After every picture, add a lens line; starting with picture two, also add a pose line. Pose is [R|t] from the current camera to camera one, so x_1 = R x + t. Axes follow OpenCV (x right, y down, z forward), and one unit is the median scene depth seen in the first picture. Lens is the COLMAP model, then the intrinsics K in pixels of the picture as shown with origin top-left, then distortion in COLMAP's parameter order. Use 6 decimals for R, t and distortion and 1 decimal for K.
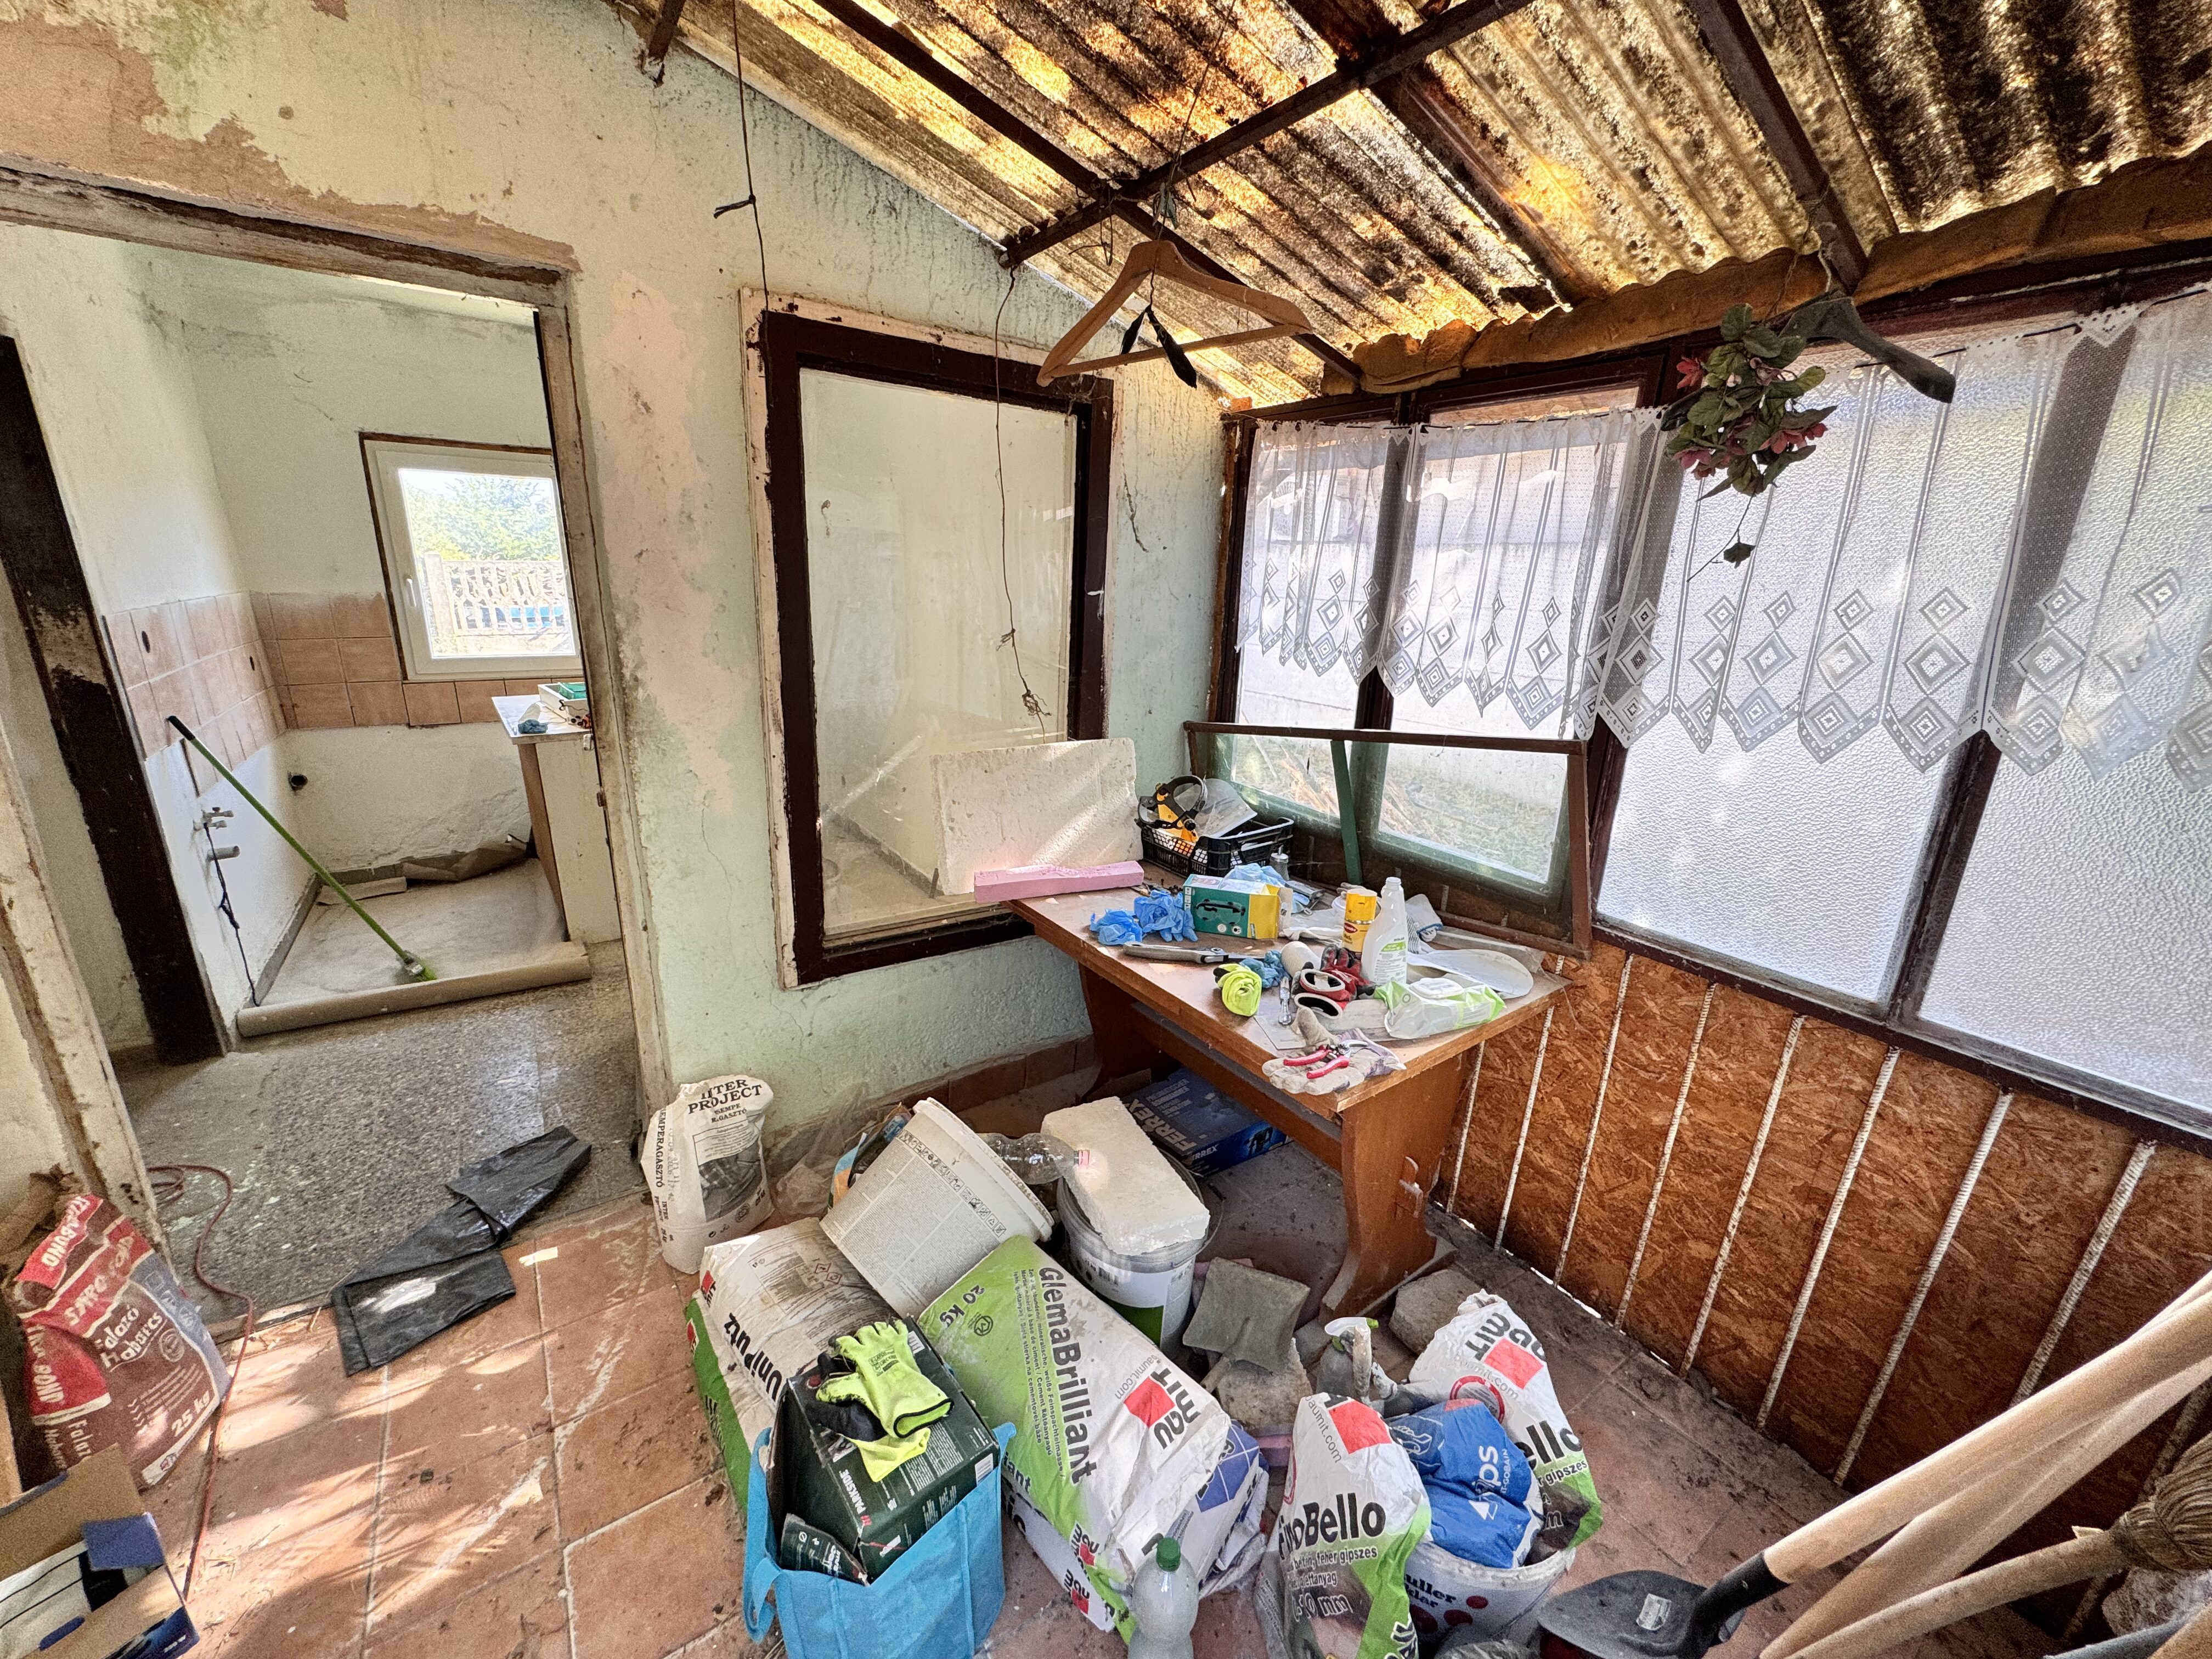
lens RADIAL K [[882.0, 0, 1108.7], [0, 882.0, 829.9], [0, 0, 1]] dist [0.000507, -0.000122]
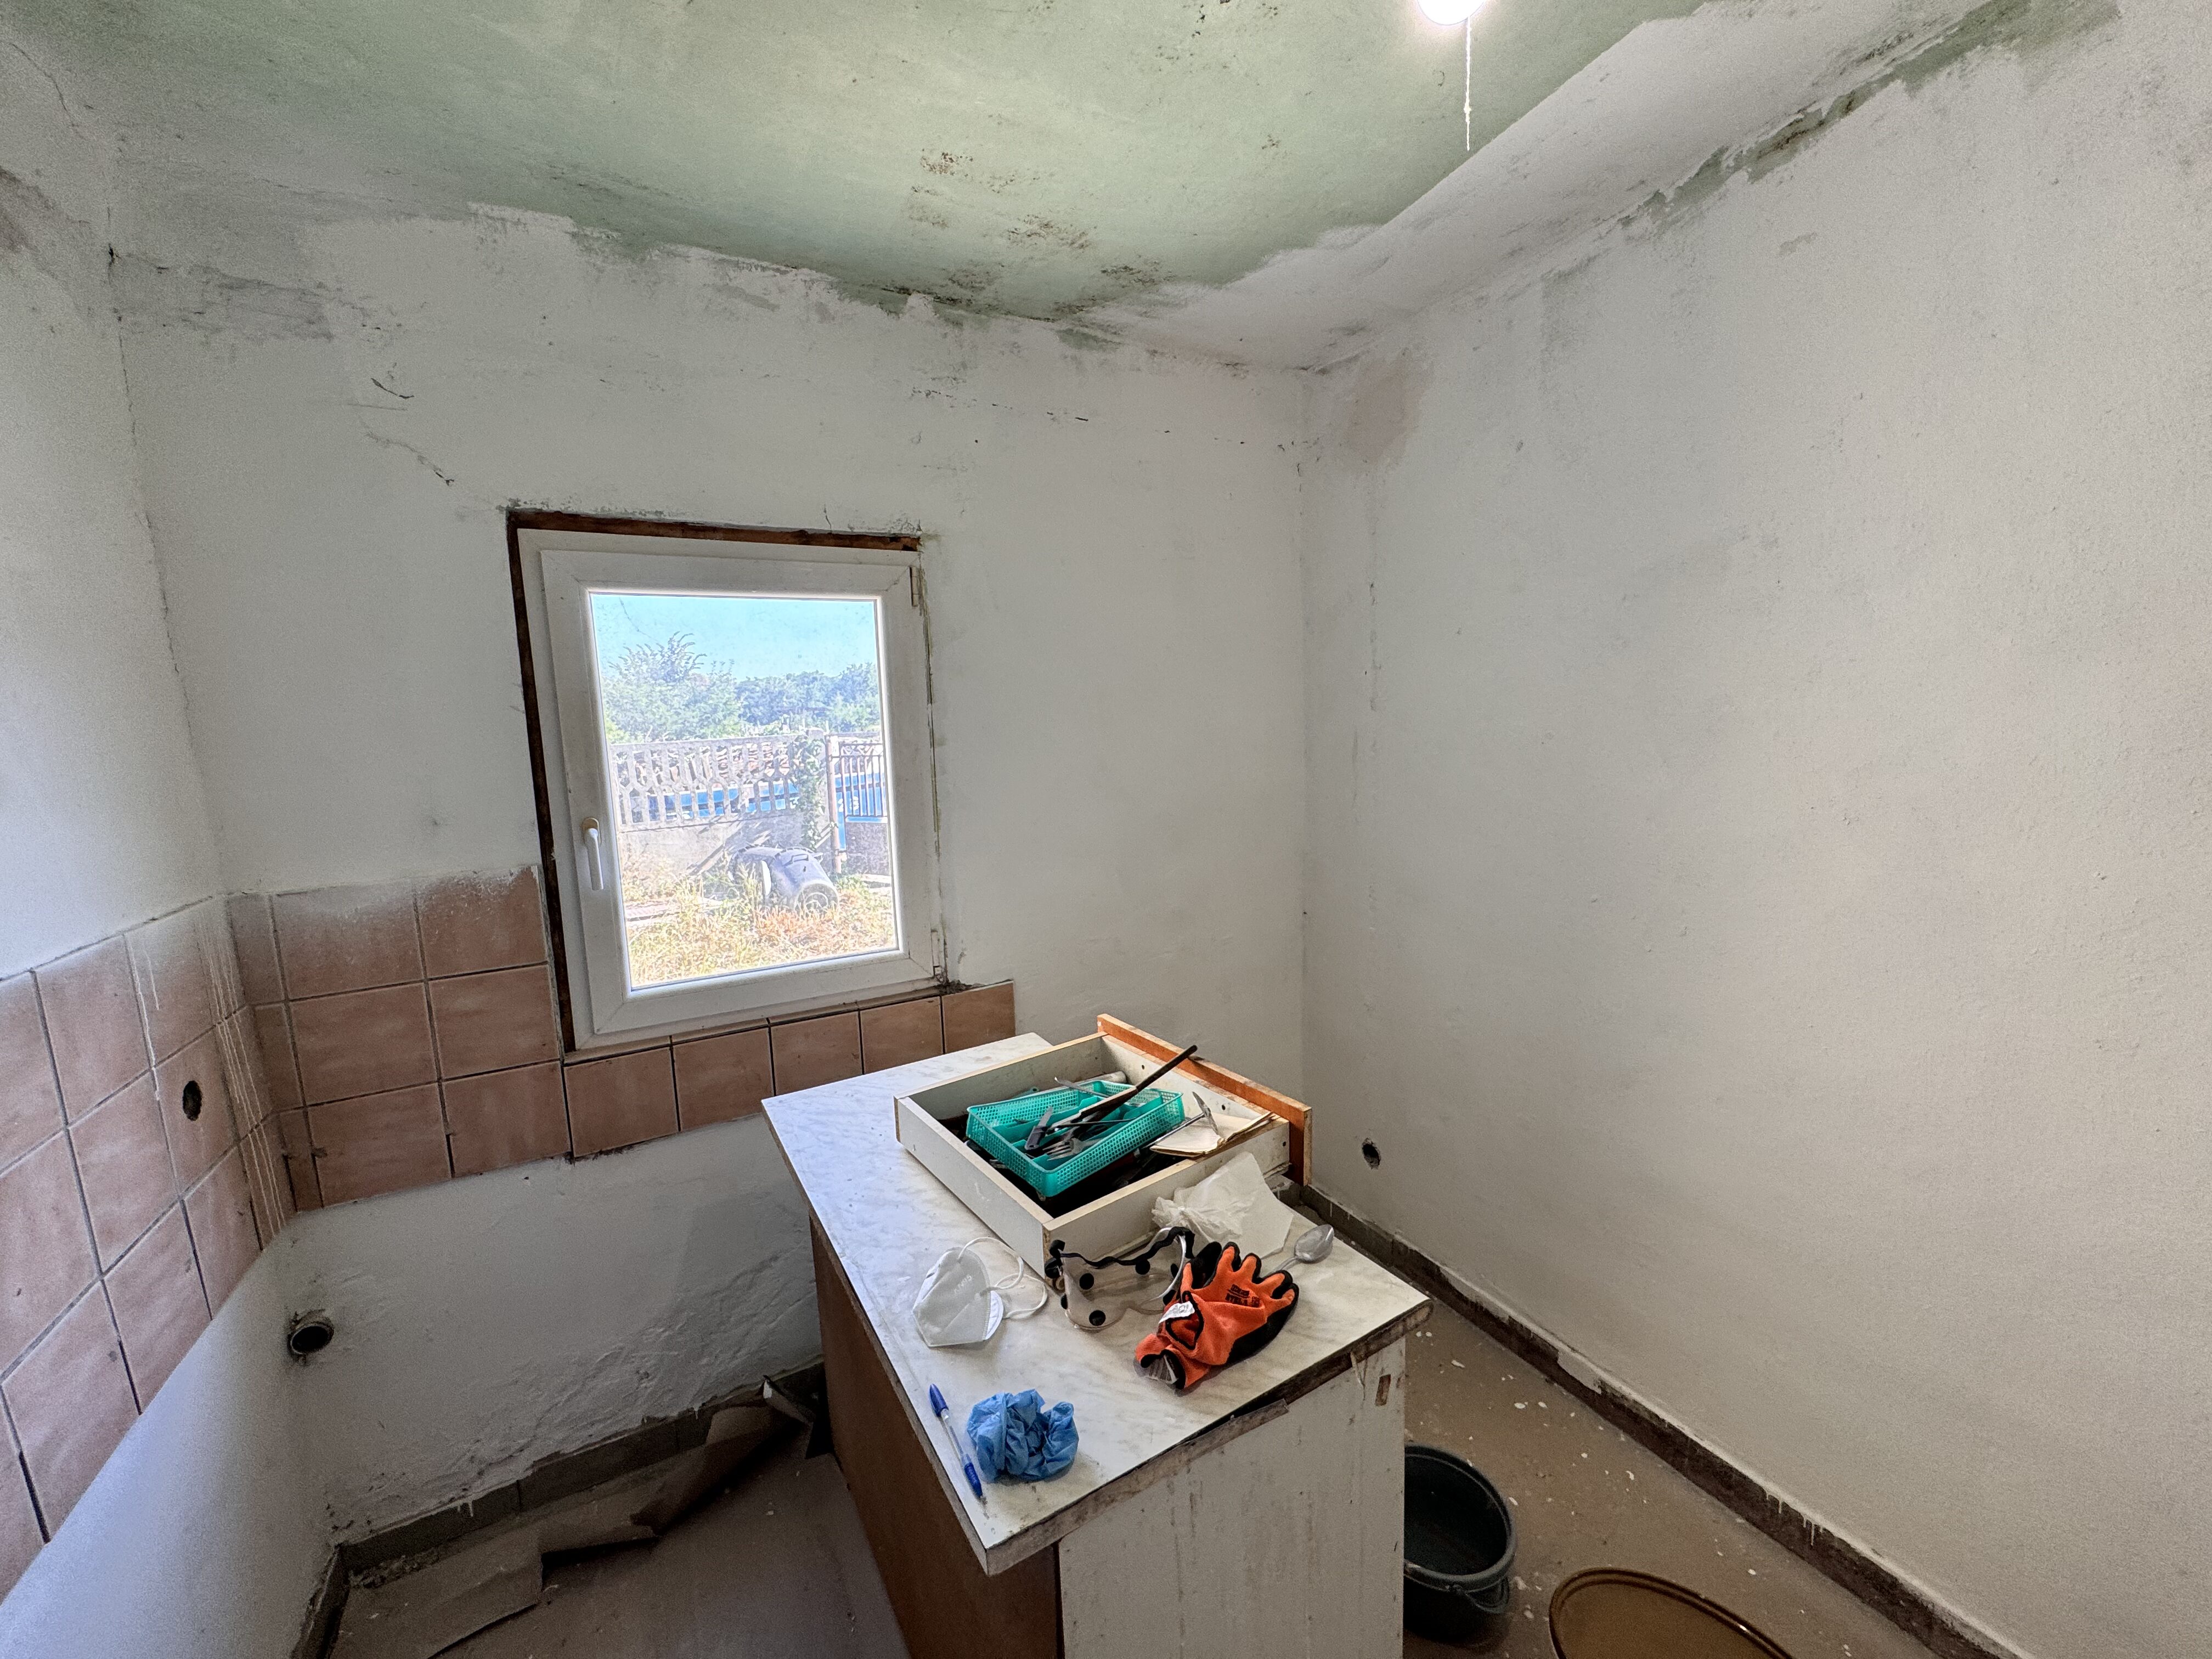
lens RADIAL K [[882.0, 0, 1108.7], [0, 882.0, 829.9], [0, 0, 1]] dist [0.000507, -0.000122]
pose [[0.993293, -0.046167, -0.106008, -0.483648], [0.029861, 0.988151, -0.150553, -0.206713], [0.111703, 0.146378, 0.982902, 0.587913]]
